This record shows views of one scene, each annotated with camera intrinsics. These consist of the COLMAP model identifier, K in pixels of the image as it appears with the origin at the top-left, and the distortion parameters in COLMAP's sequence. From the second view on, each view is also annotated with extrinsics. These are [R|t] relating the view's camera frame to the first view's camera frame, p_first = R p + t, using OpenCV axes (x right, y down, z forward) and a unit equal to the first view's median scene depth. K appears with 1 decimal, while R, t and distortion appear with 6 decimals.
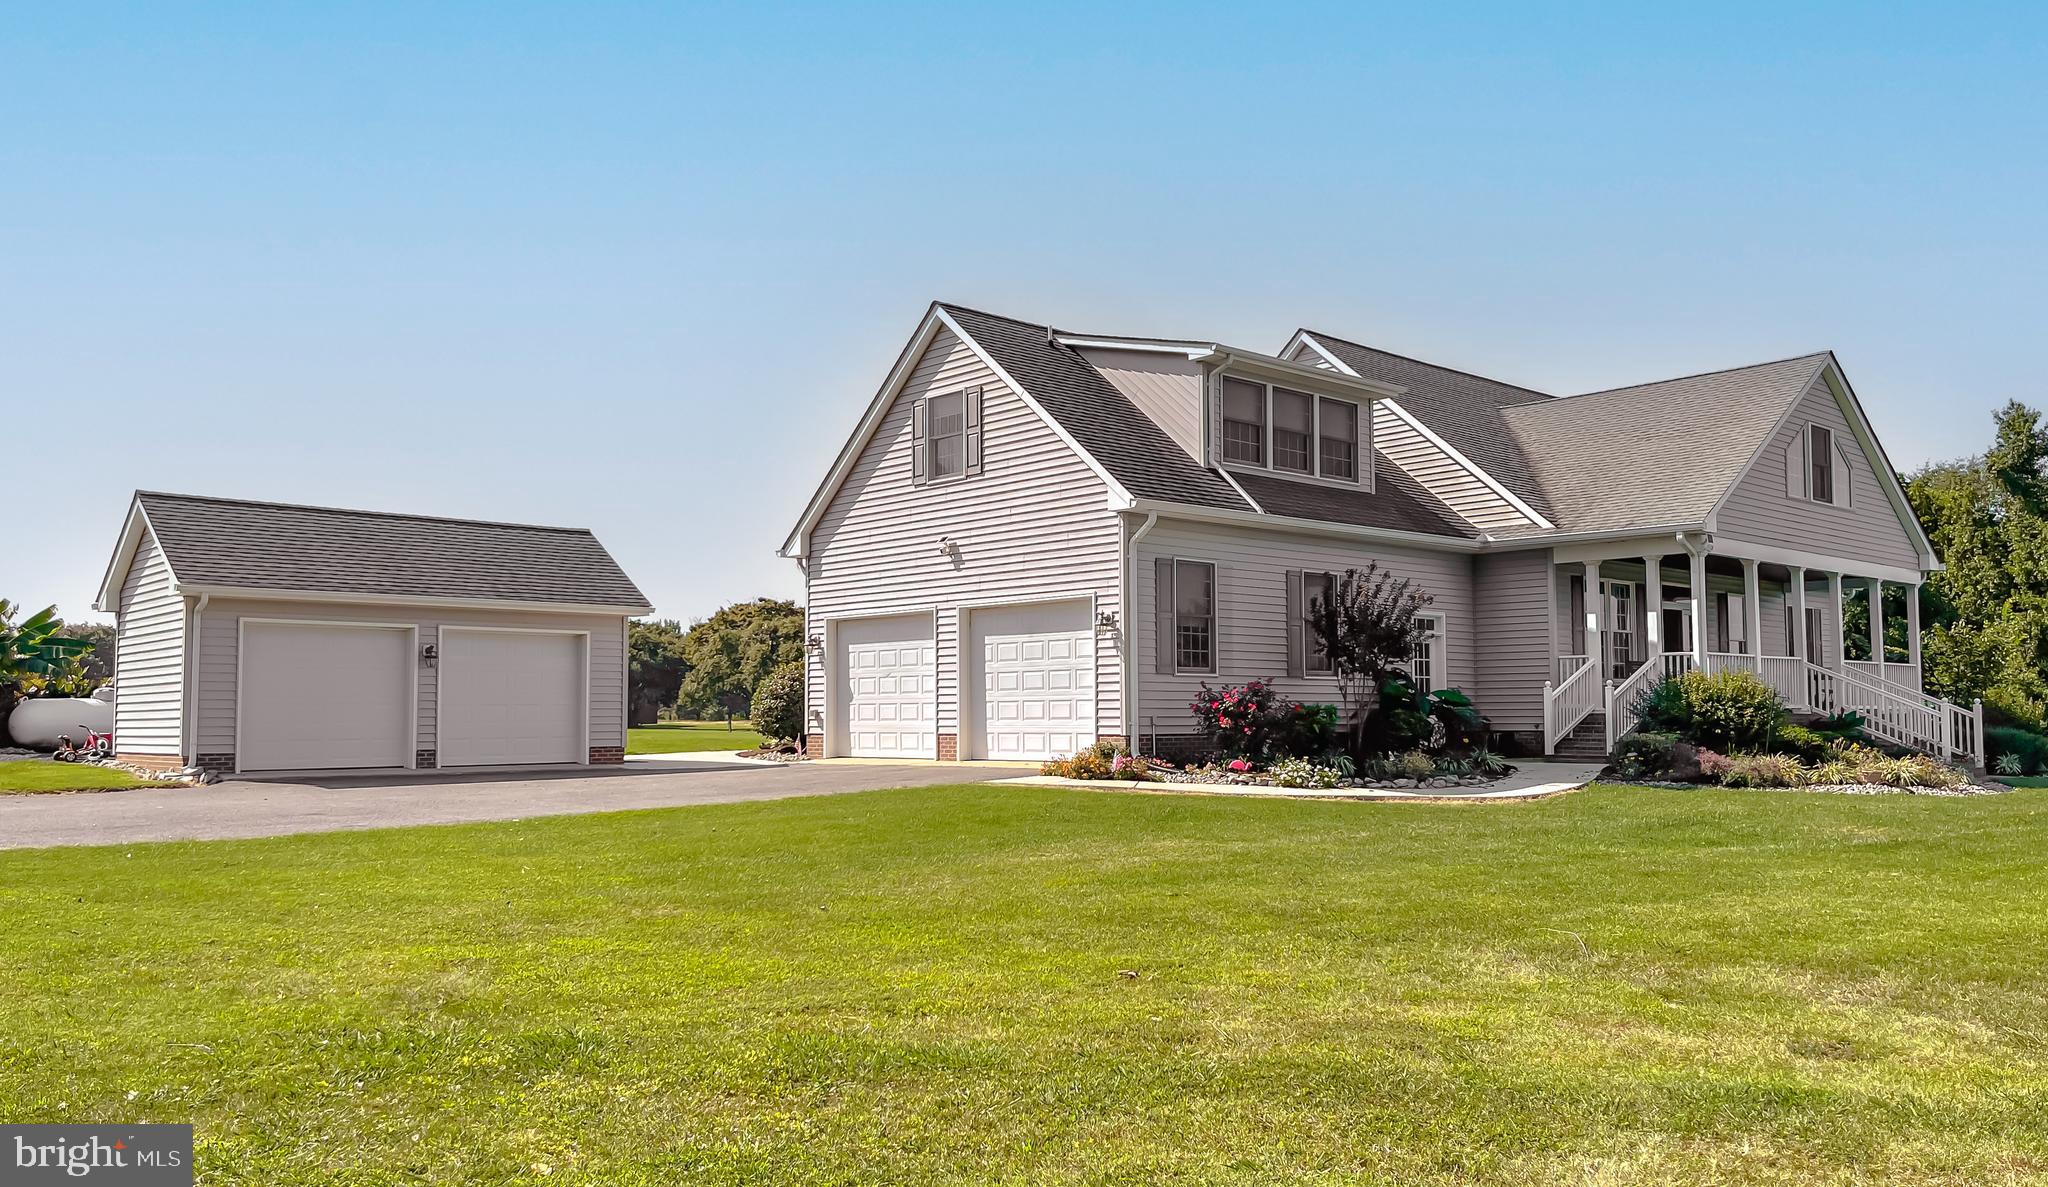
lens RADIAL K [[1614.8, 0, 1025.2], [0, 1614.8, 593.9], [0, 0, 1]] dist [0.006482, -0.003461]
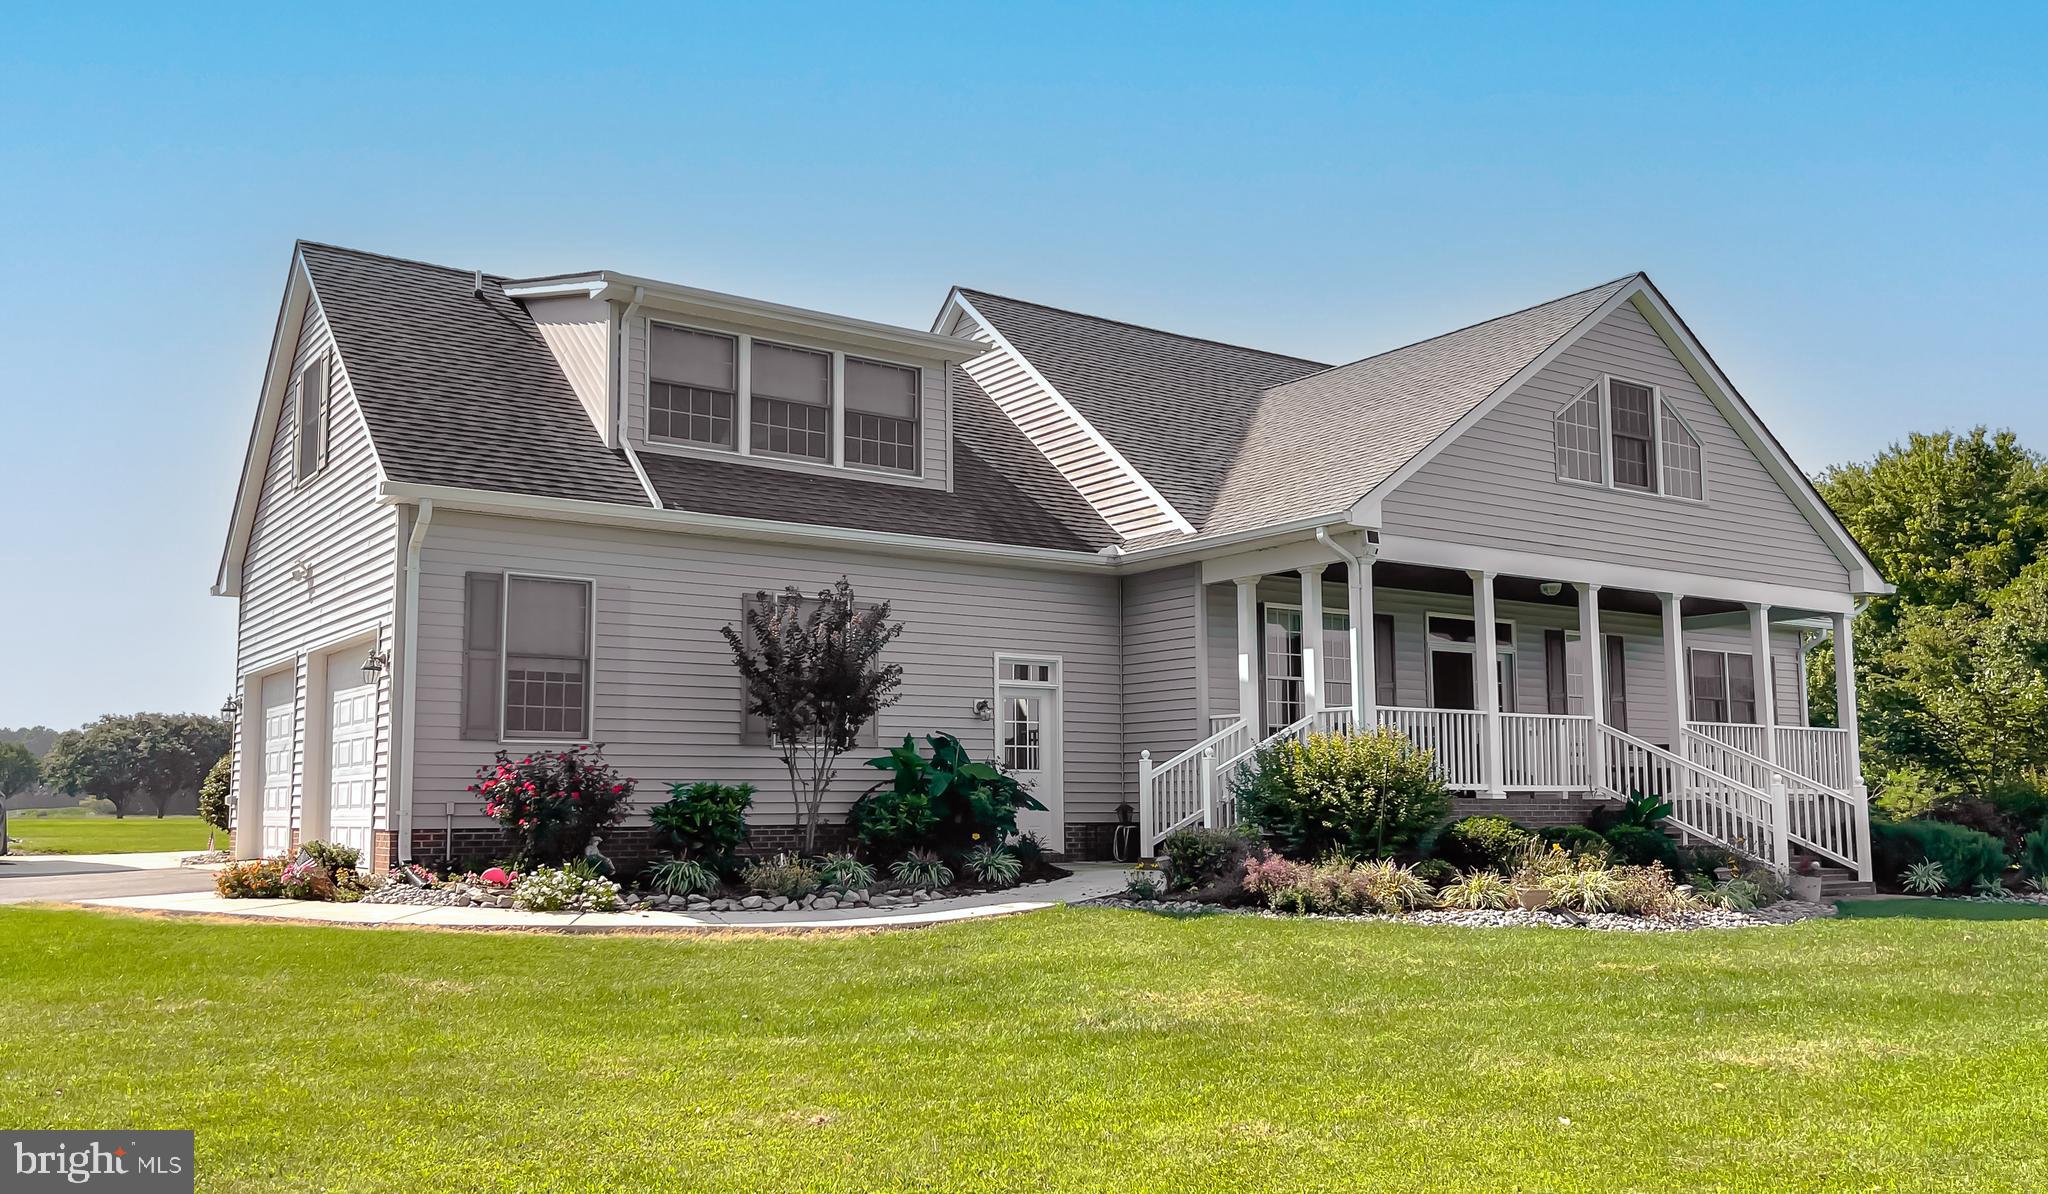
lens RADIAL K [[1670.9, 0, 1021.1], [0, 1670.9, 607.9], [0, 0, 1]] dist [0.040691, 0.001477]
pose [[0.990881, -0.016616, -0.133709, 0.365041], [0.010668, 0.998927, -0.045076, 0.024863], [0.134314, 0.043238, 0.989995, 0.286384]]
